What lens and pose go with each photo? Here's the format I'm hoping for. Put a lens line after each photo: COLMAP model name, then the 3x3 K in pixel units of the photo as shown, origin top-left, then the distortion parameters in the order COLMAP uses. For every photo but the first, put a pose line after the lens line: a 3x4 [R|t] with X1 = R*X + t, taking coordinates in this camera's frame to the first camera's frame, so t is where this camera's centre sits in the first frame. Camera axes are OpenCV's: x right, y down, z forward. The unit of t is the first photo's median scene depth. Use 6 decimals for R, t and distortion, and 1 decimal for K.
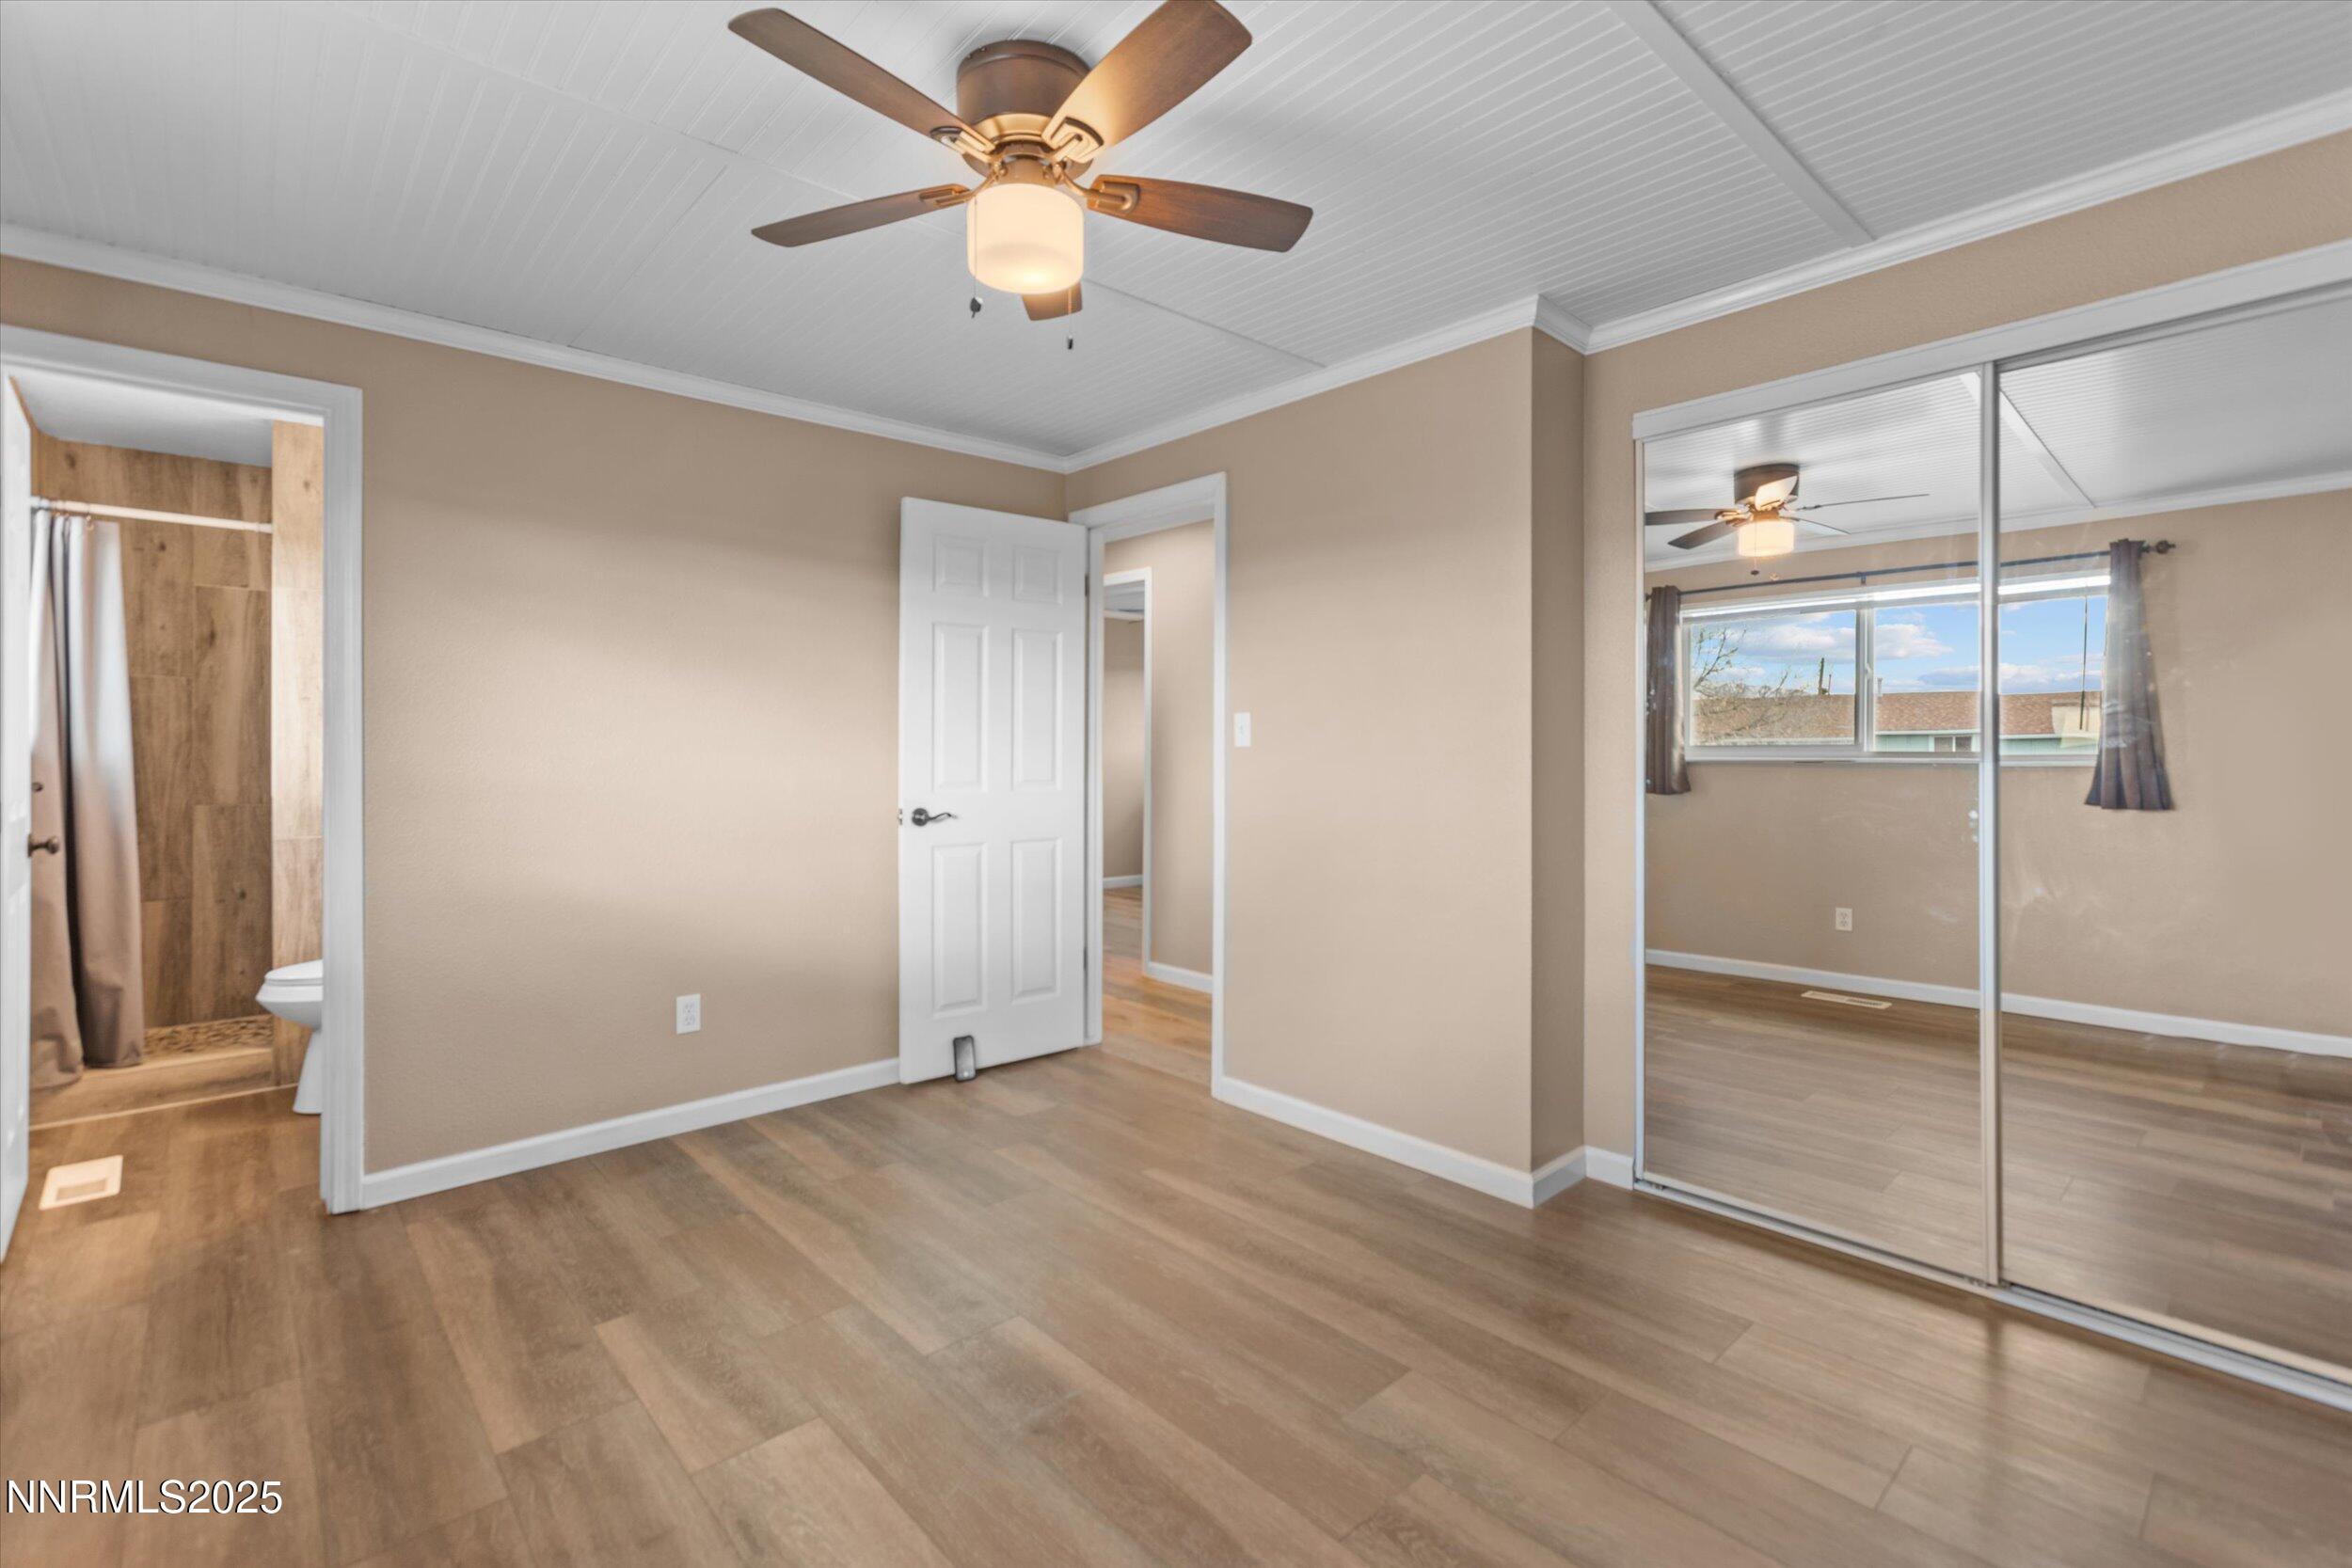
lens RADIAL K [[1068.7, 0, 1165.6], [0, 1068.7, 763.5], [0, 0, 1]] dist [-0.001070, 0.000134]
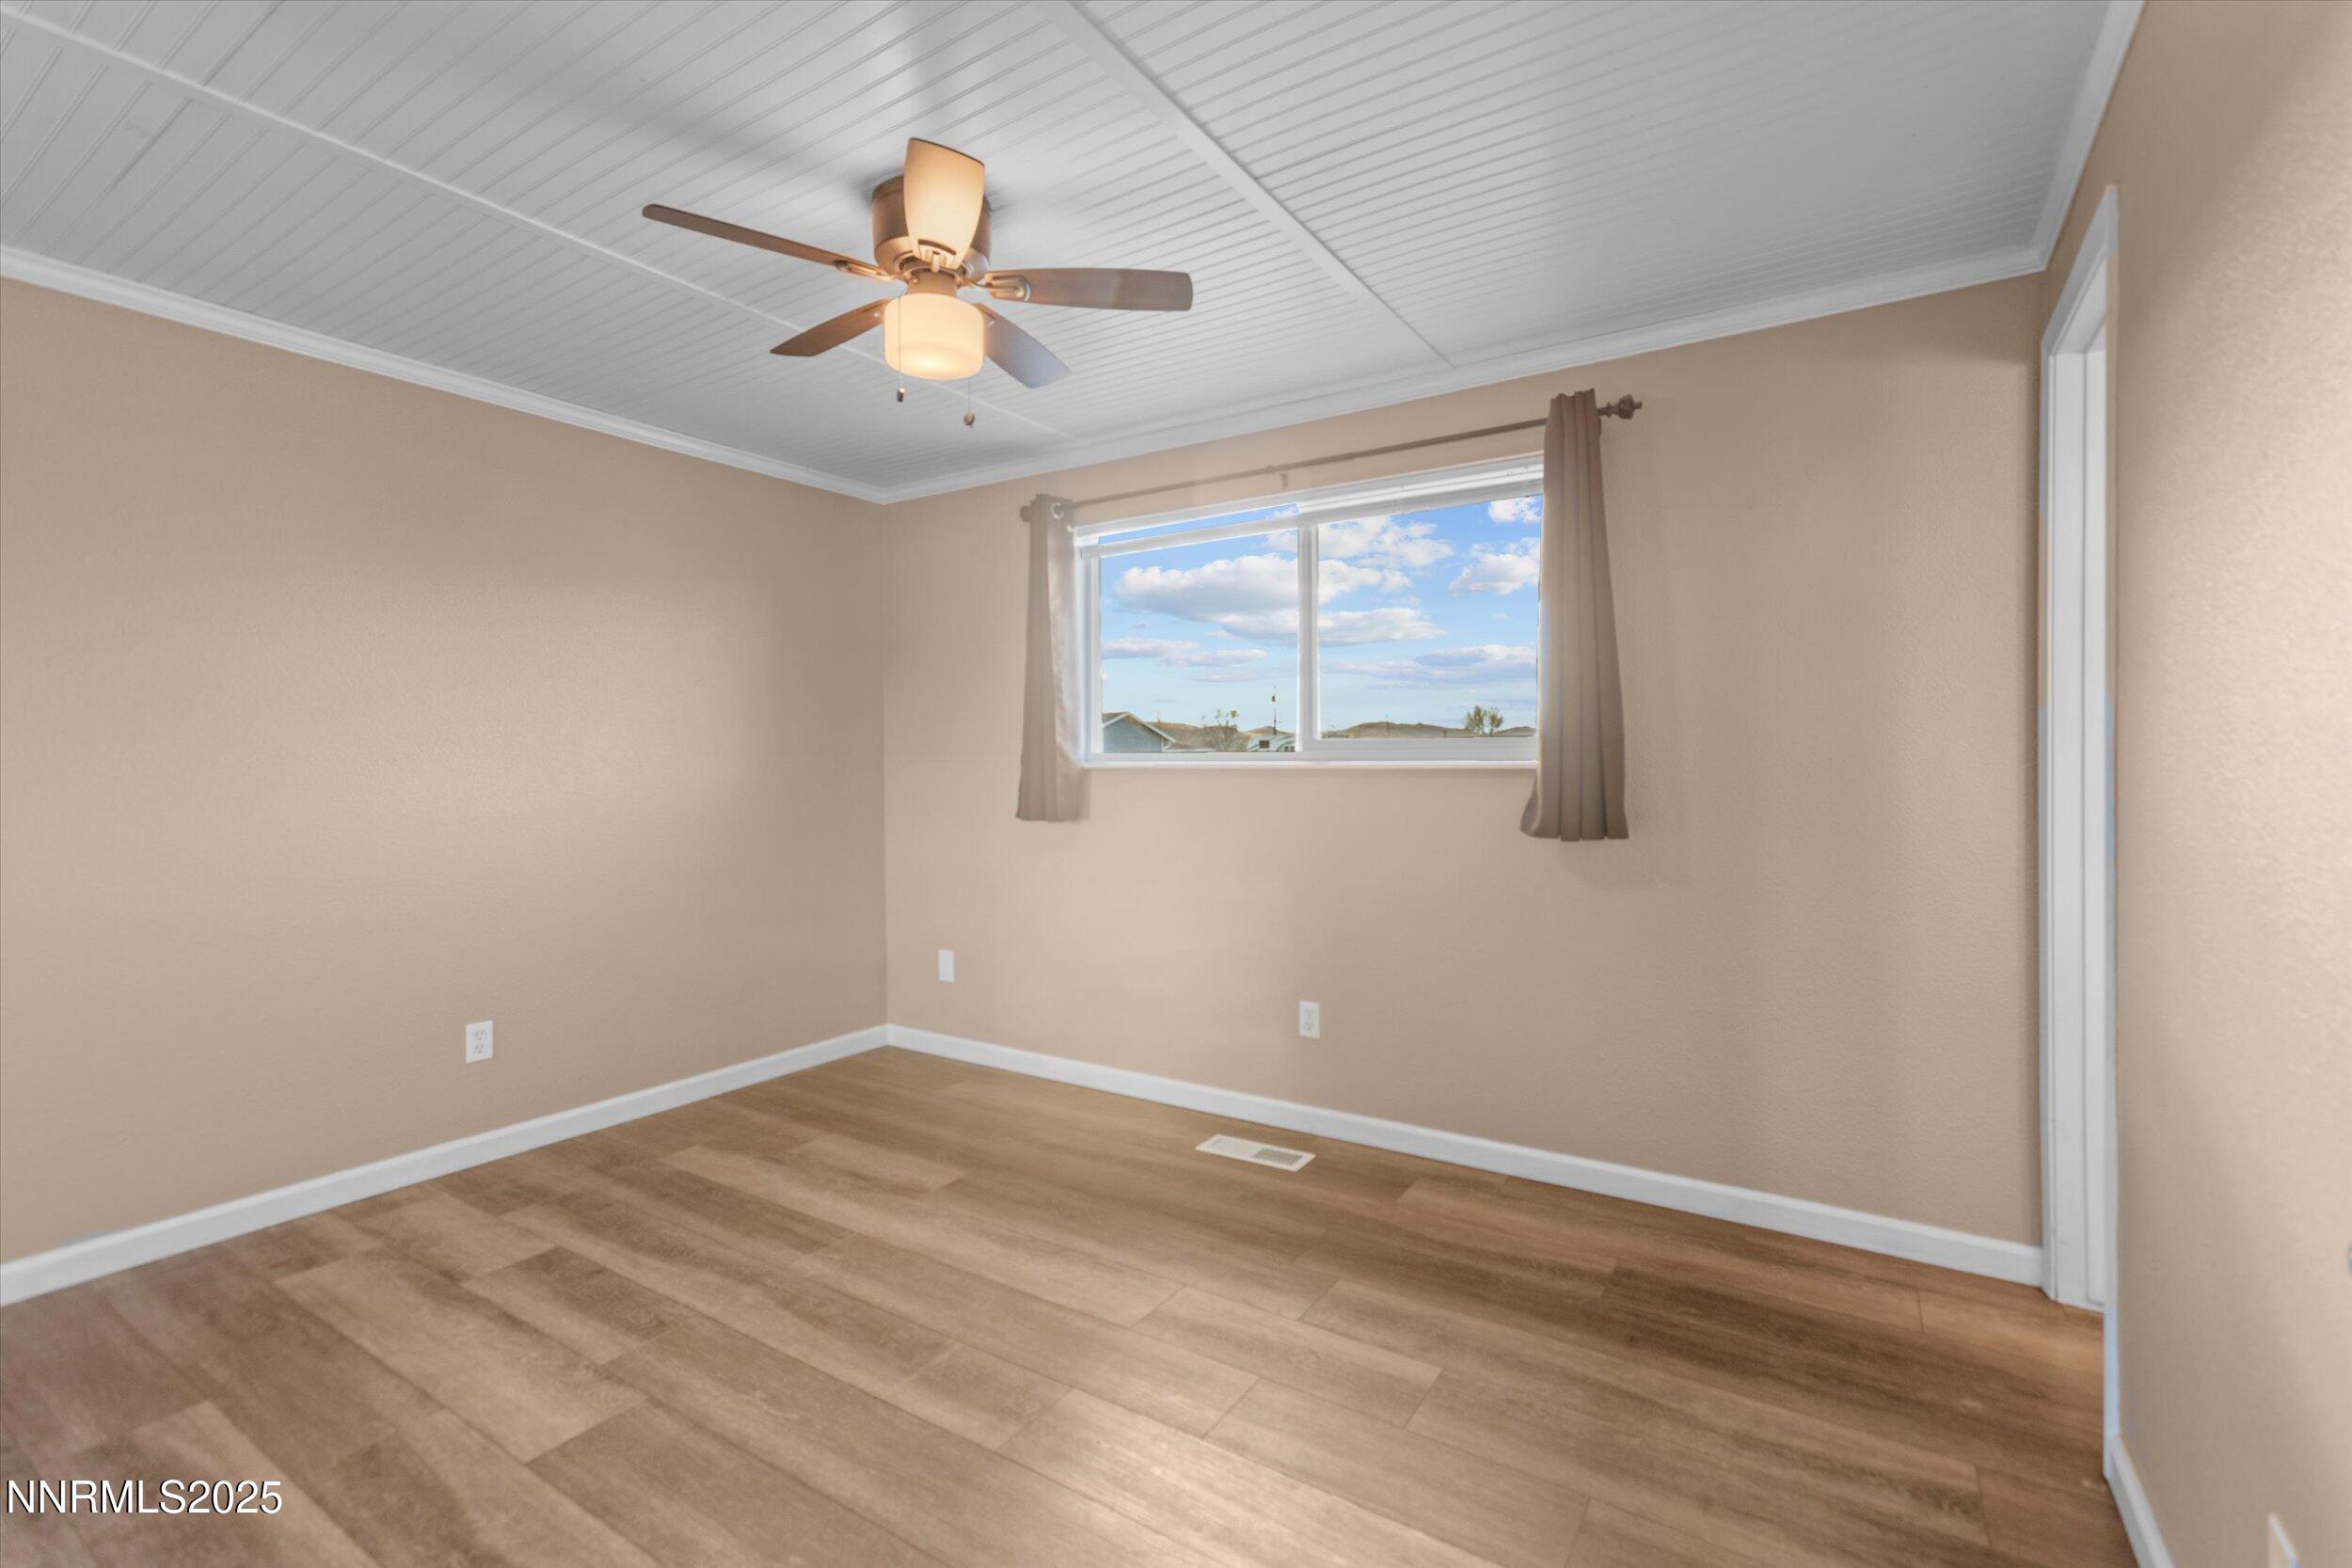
lens RADIAL K [[1068.7, 0, 1165.6], [0, 1068.7, 763.5], [0, 0, 1]] dist [-0.001070, 0.000134]
pose [[-0.970814, 0.005853, -0.239762, -0.081146], [0.002688, 0.999905, 0.013524, -0.024334], [0.239819, 0.012485, -0.970737, 2.048794]]
